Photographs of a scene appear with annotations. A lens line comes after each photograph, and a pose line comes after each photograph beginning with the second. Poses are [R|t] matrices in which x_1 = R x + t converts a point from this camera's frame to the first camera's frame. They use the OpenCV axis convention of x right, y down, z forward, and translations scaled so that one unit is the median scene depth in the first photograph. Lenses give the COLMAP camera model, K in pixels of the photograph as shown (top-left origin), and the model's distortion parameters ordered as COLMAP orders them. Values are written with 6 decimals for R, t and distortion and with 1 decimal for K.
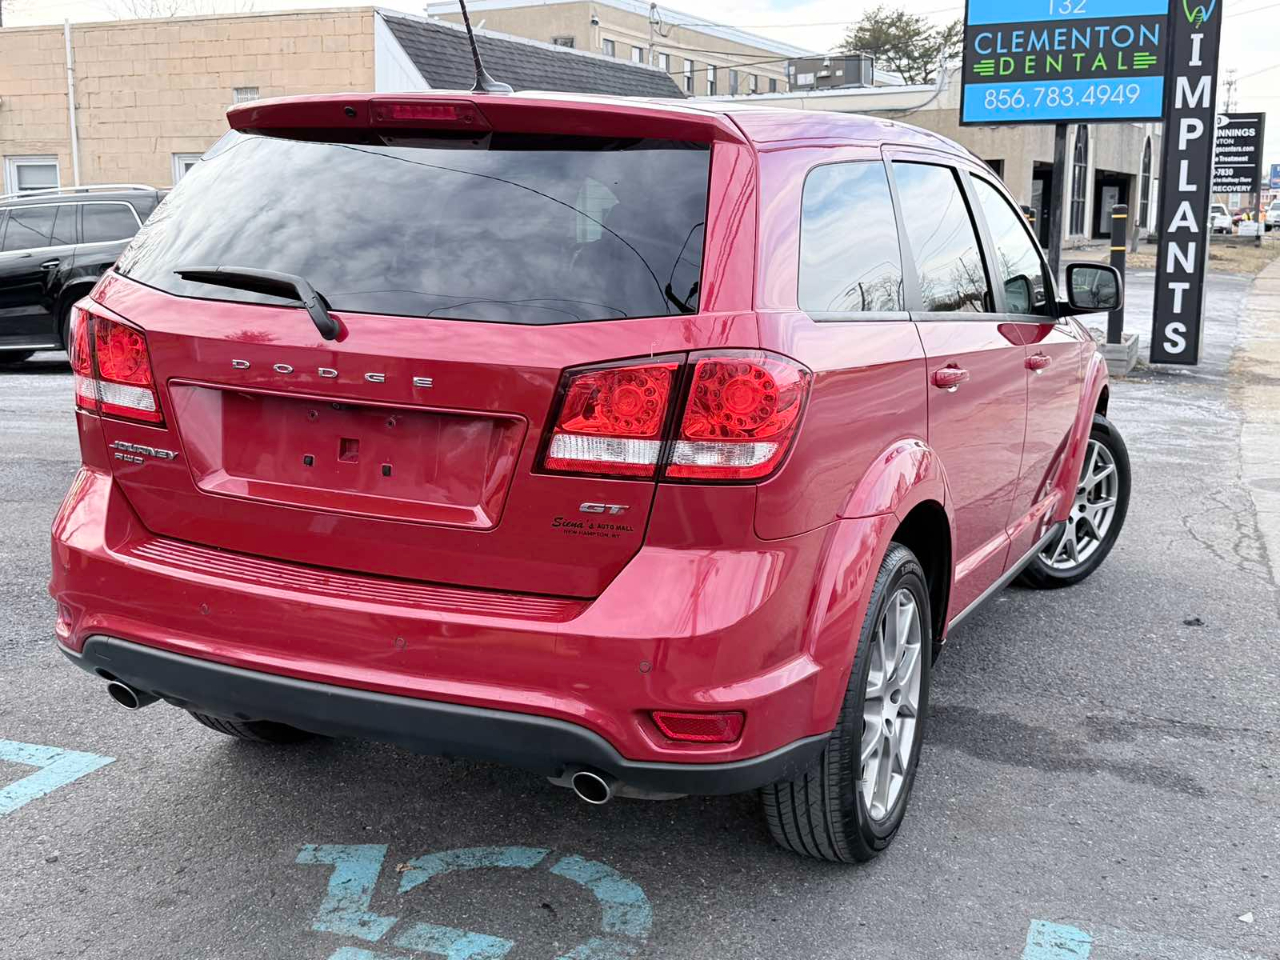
lens RADIAL K [[1500.4, 0, 635.0], [0, 1500.4, 486.8], [0, 0, 1]] dist [0.201859, -0.464232]
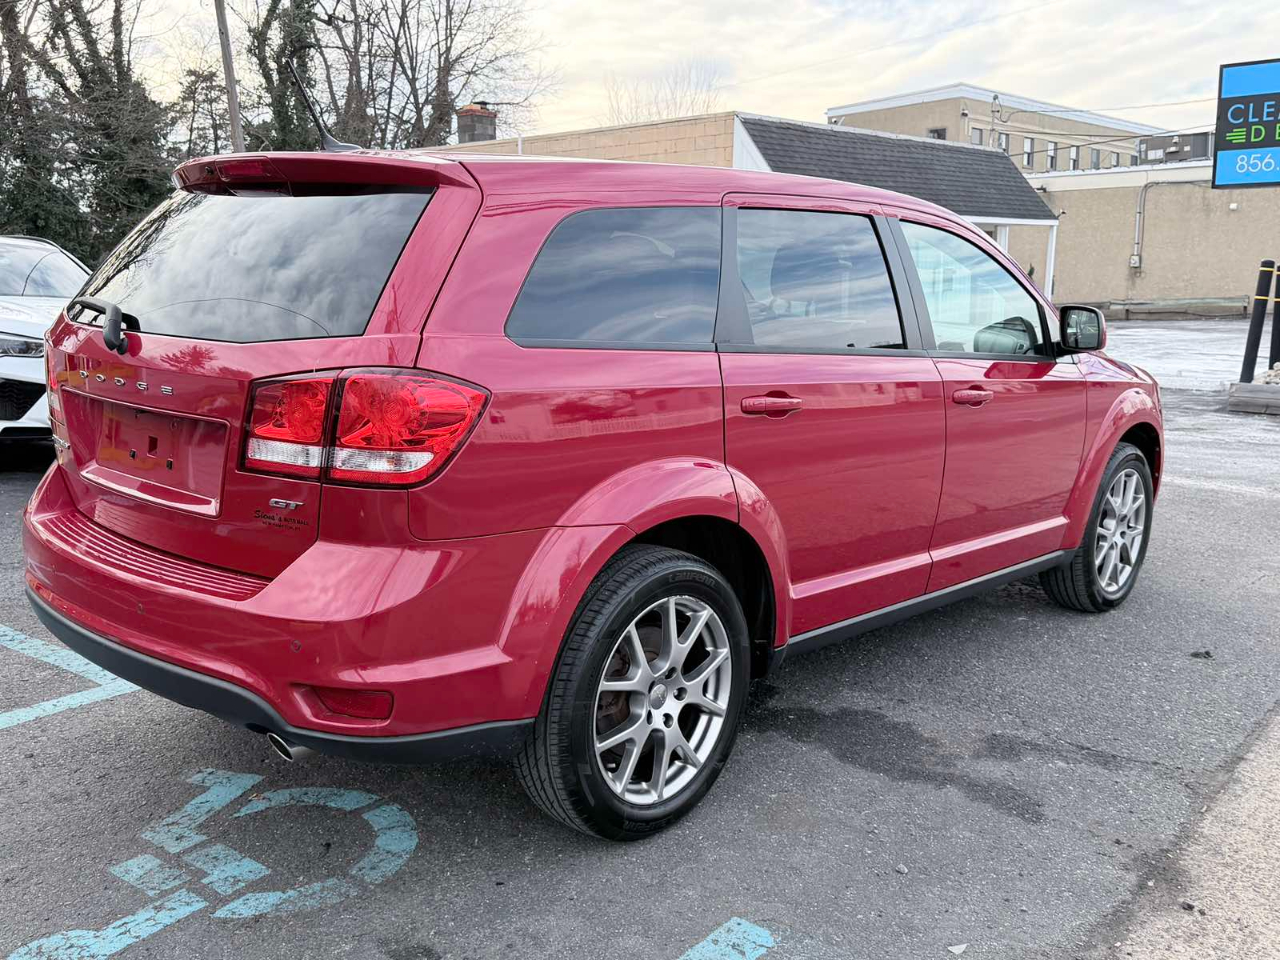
lens RADIAL K [[1201.3, 0, 634.6], [0, 1201.3, 482.6], [0, 0, 1]] dist [0.140217, -0.267780]
pose [[0.950588, 0.044766, -0.307211, 0.105391], [-0.048151, 0.998834, -0.003444, -0.002392], [0.306698, 0.018067, 0.951635, 0.041990]]
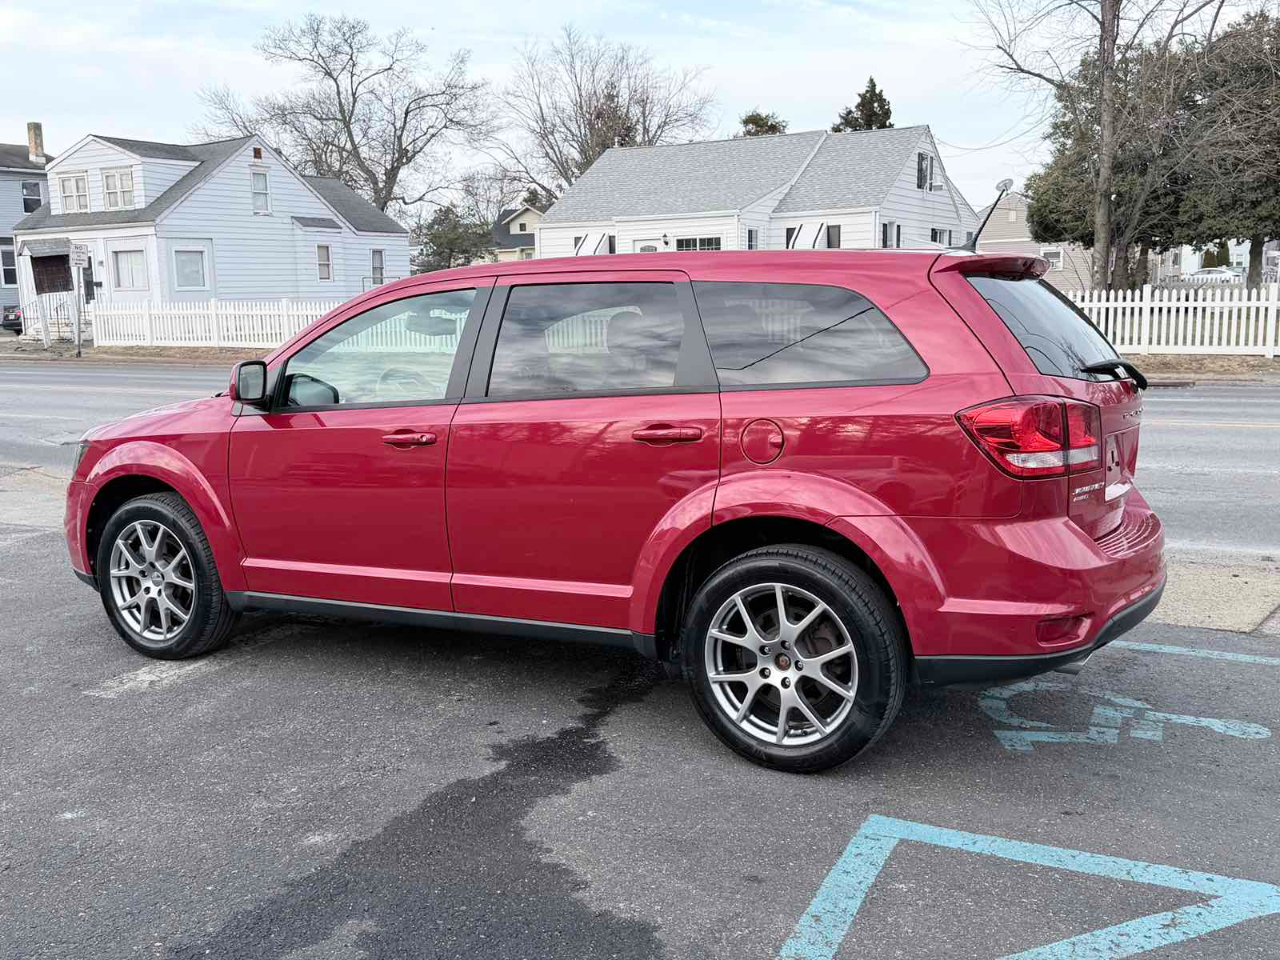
lens RADIAL K [[1201.3, 0, 634.6], [0, 1201.3, 482.6], [0, 0, 1]] dist [0.140217, -0.267780]
pose [[0.096449, -0.156174, 0.983009, -0.358586], [0.193108, 0.971784, 0.135444, -0.064676], [-0.976426, 0.176764, 0.123886, 0.301218]]
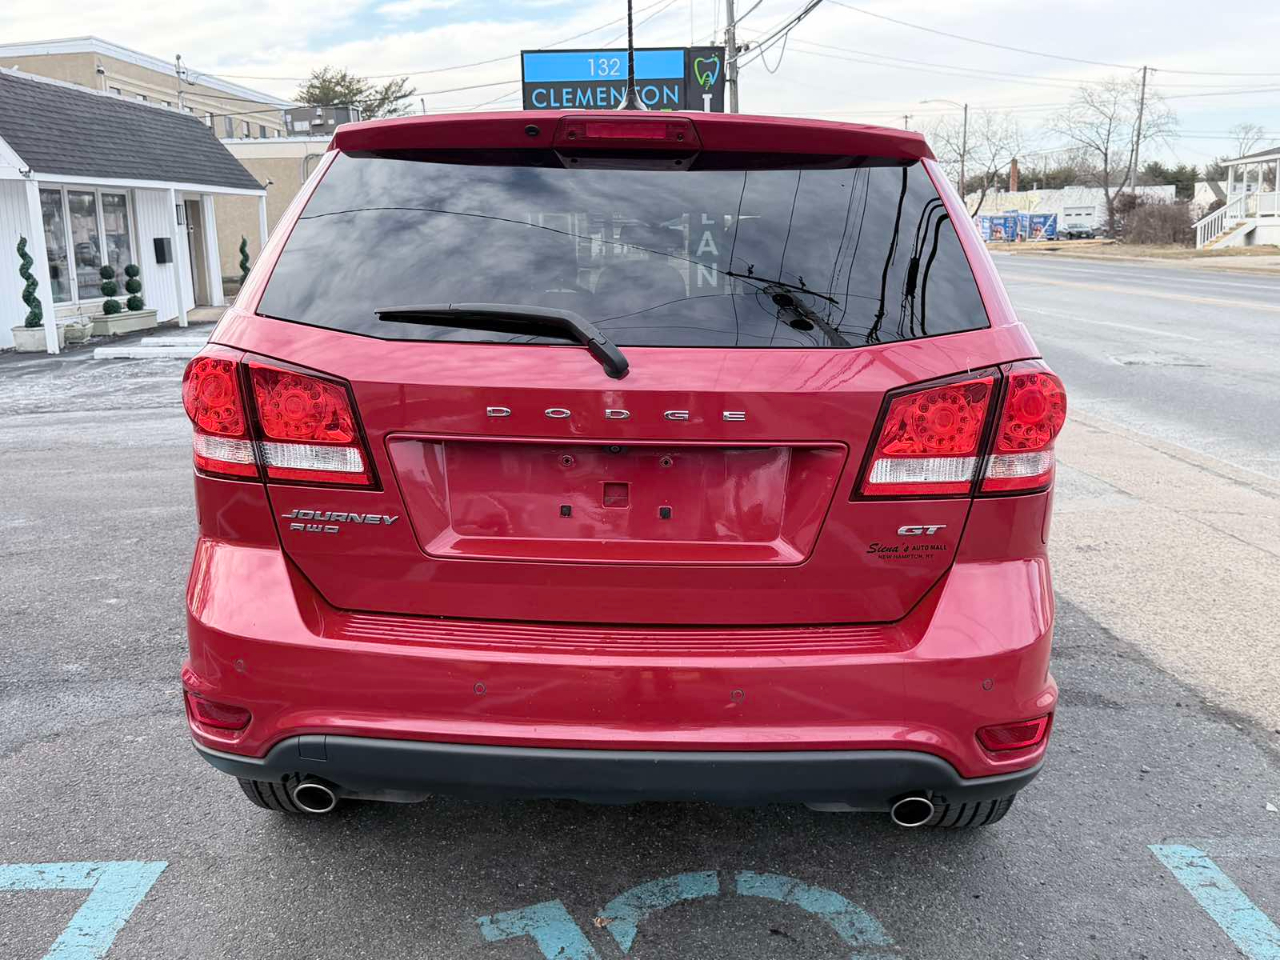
lens RADIAL K [[1243.1, 0, 635.0], [0, 1243.1, 473.9], [0, 0, 1]] dist [0.143775, -0.296412]
pose [[0.924658, -0.090871, 0.369799, -0.100657], [0.089111, 0.995781, 0.021877, -0.011610], [-0.370226, 0.012724, 0.928854, 0.063068]]
